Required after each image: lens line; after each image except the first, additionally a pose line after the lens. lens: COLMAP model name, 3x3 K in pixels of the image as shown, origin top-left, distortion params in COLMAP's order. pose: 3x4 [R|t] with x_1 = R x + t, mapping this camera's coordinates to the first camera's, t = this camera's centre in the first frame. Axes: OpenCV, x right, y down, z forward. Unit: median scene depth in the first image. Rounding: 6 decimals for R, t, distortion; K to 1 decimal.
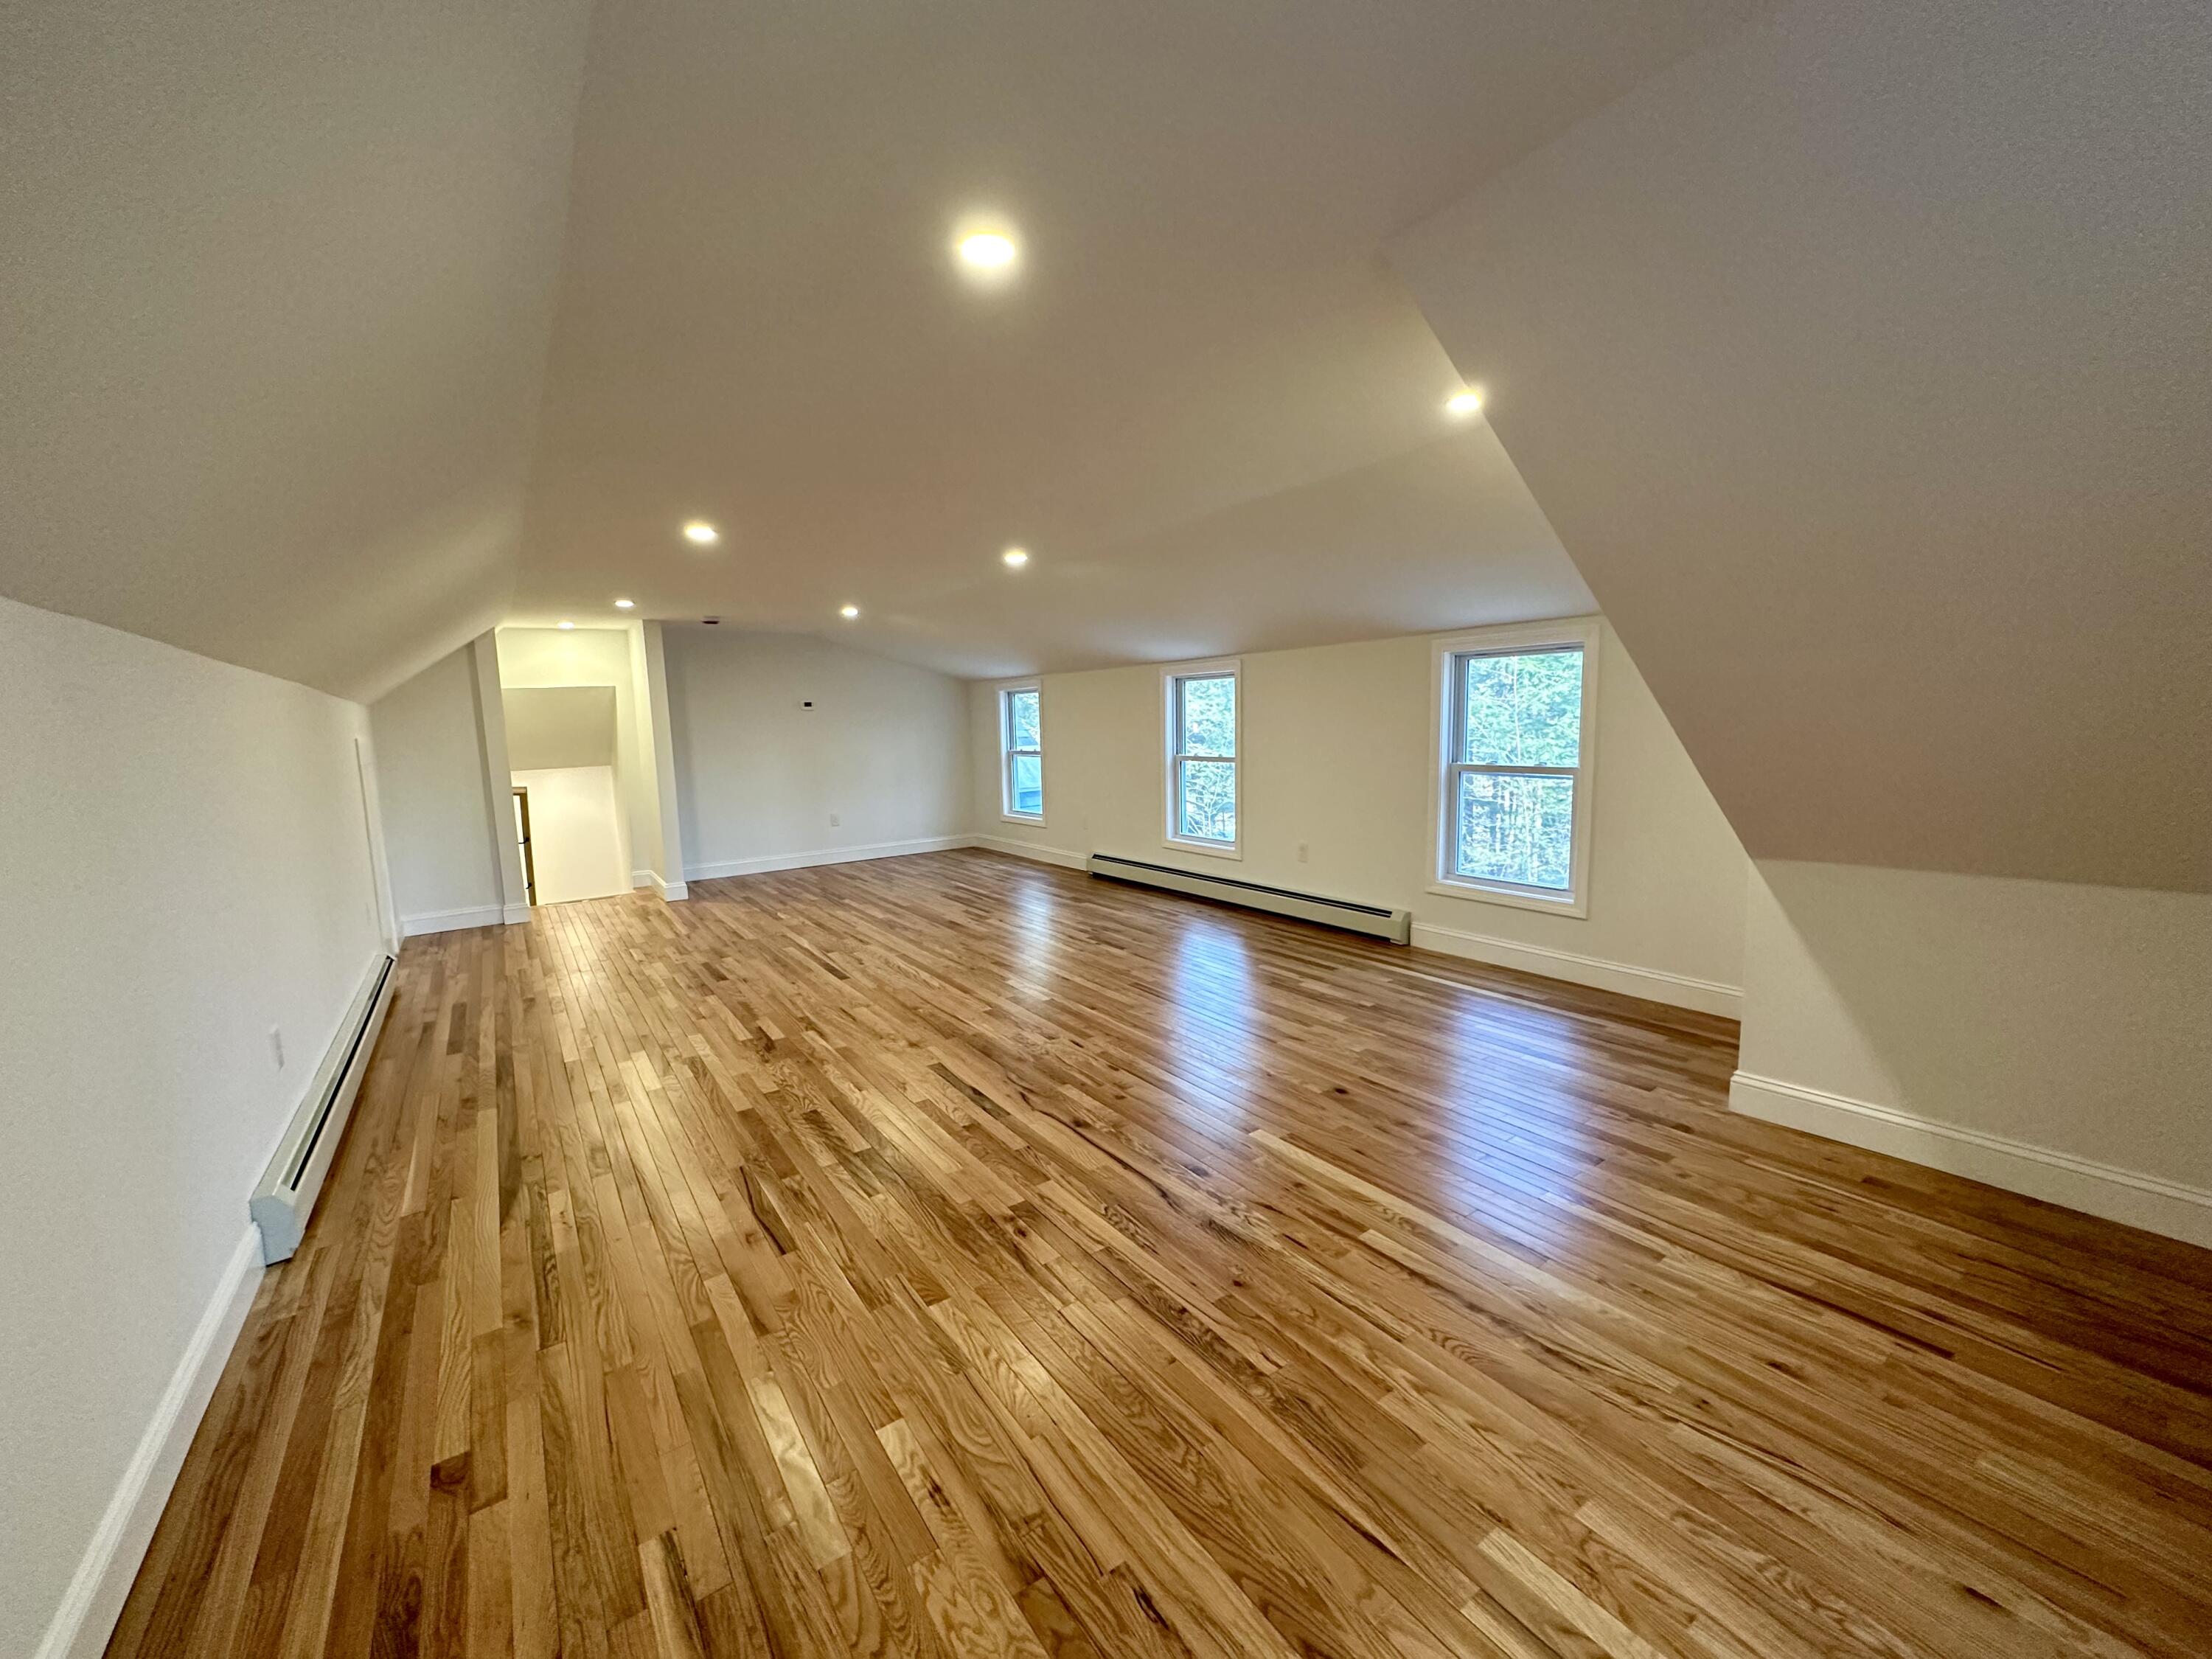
lens RADIAL K [[875.4, 0, 1106.0], [0, 875.4, 829.5], [0, 0, 1]] dist [-0.000186, -0.000032]
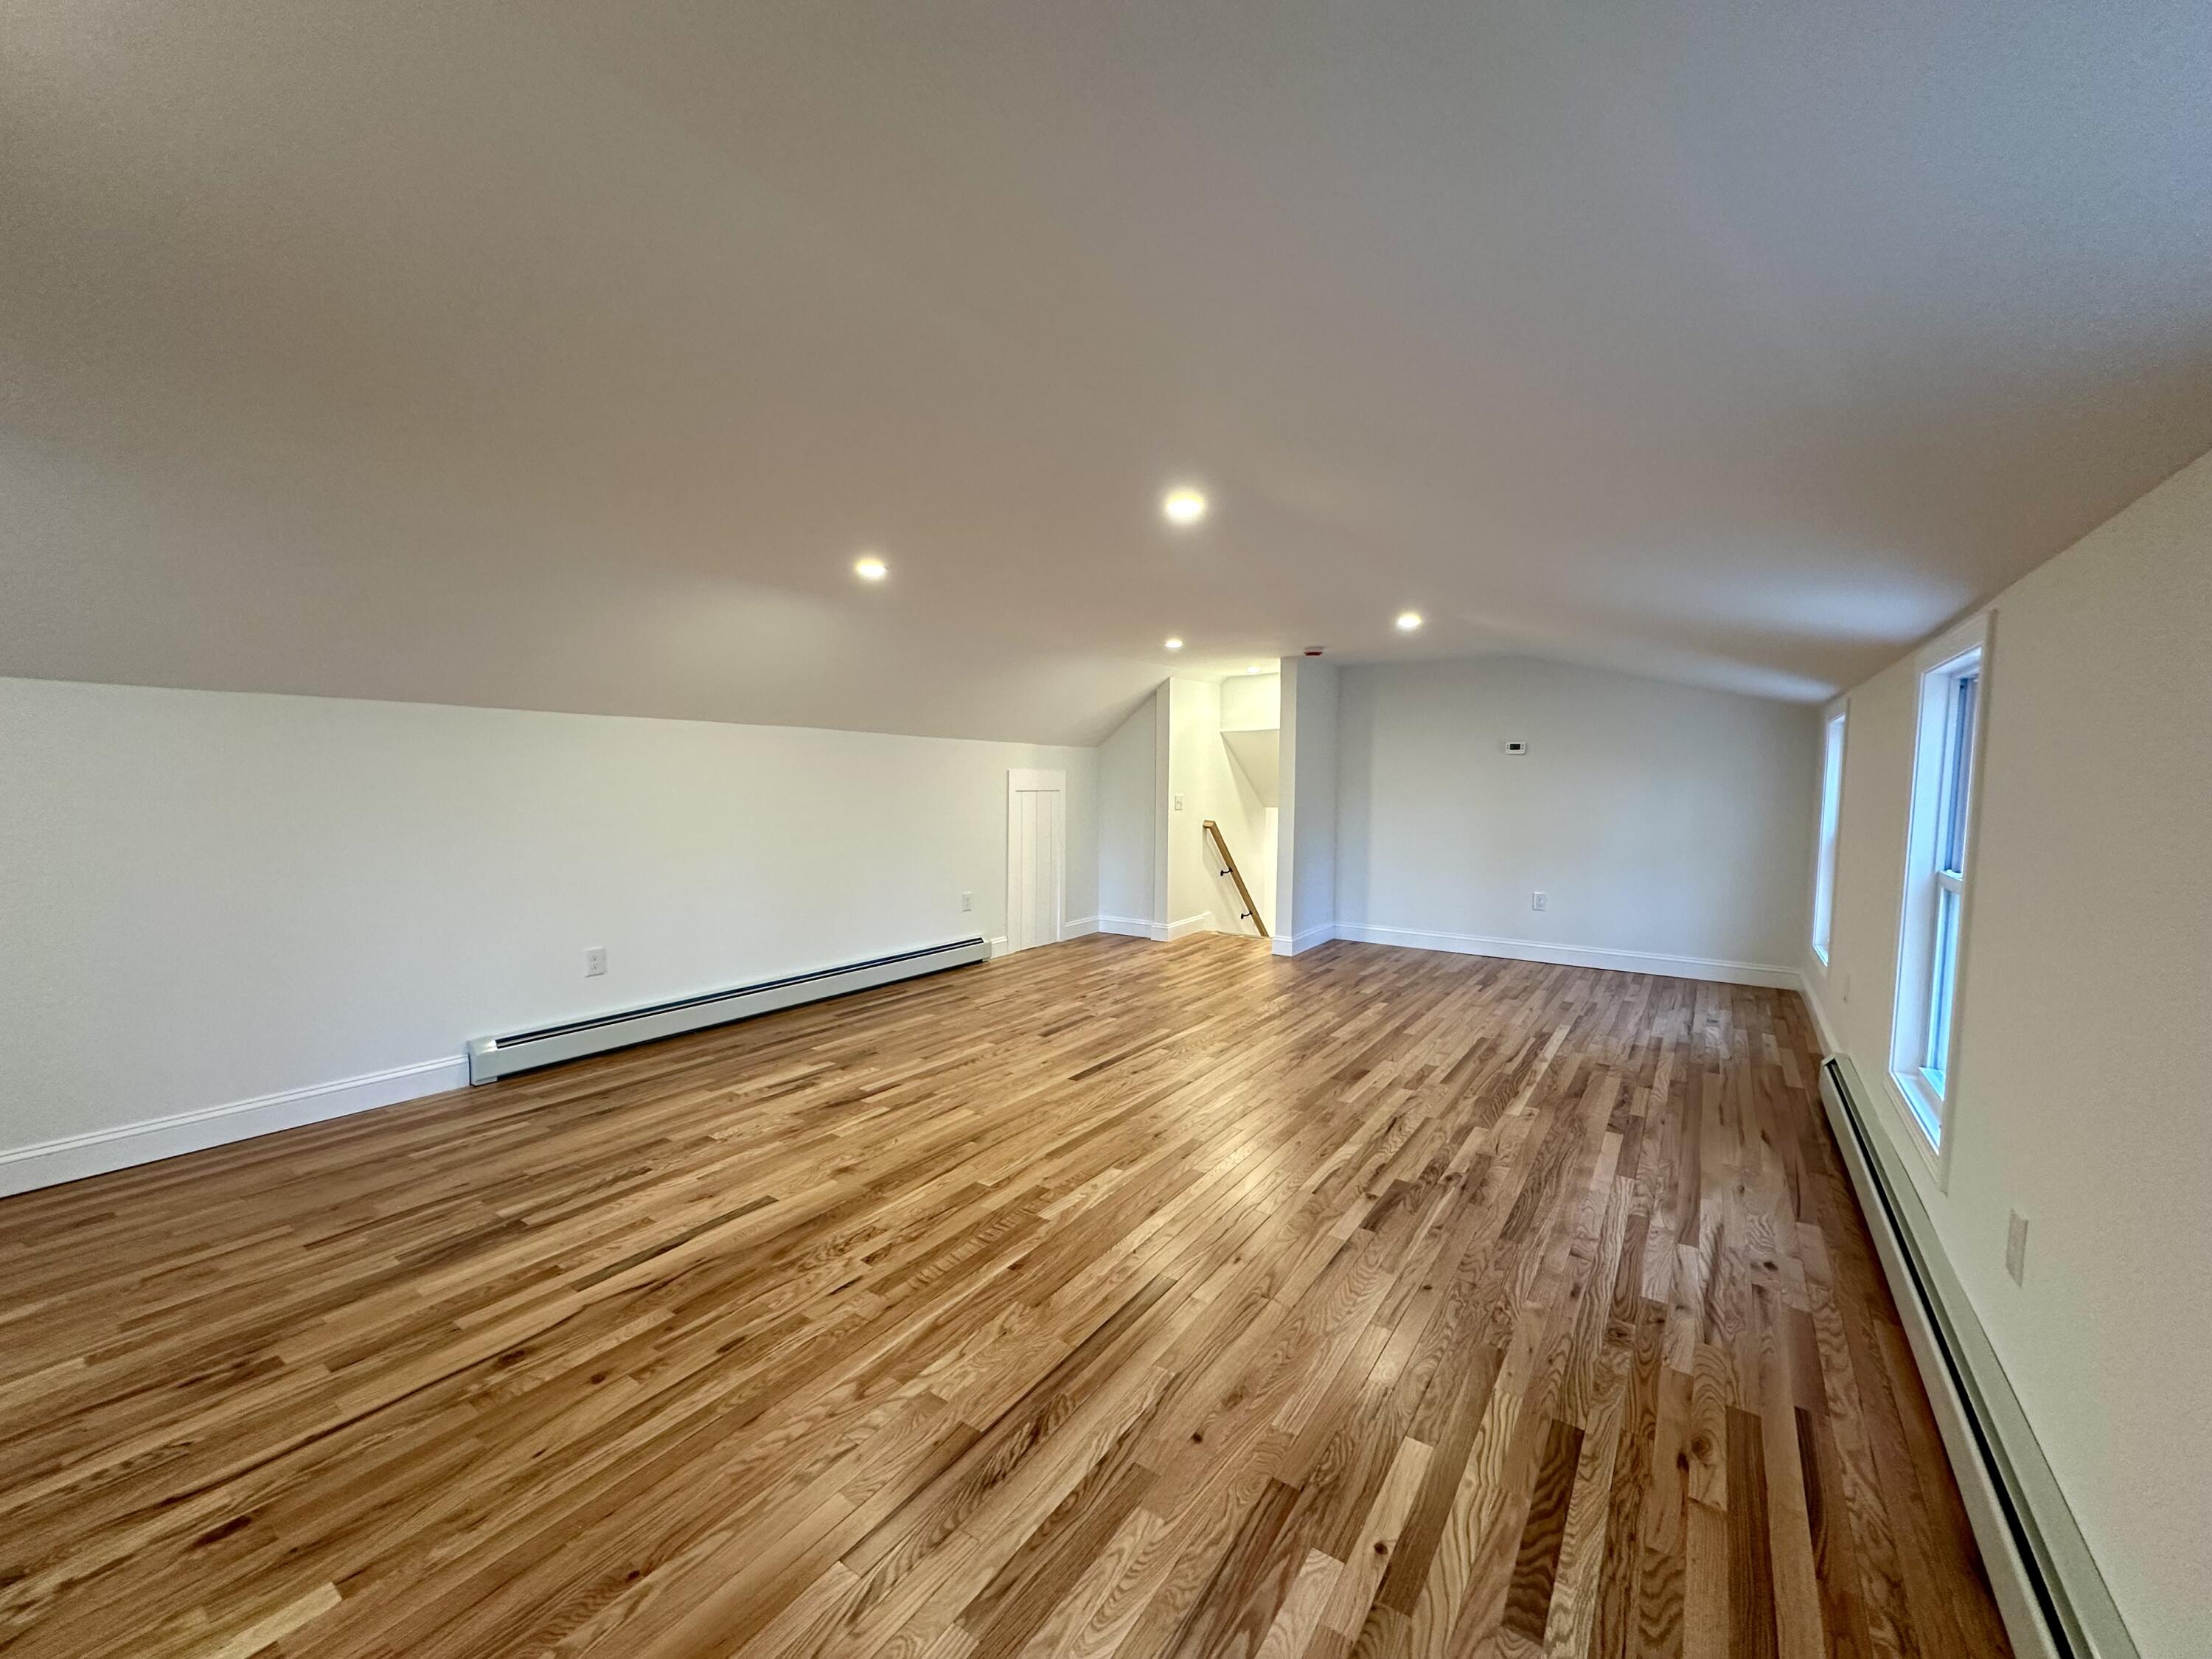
lens RADIAL K [[875.4, 0, 1106.0], [0, 875.4, 829.5], [0, 0, 1]] dist [-0.000186, -0.000032]
pose [[0.346225, 0.090125, -0.933813, 0.559052], [-0.137648, 0.989483, 0.044463, -0.123394], [0.927999, 0.113143, 0.354989, 0.884125]]
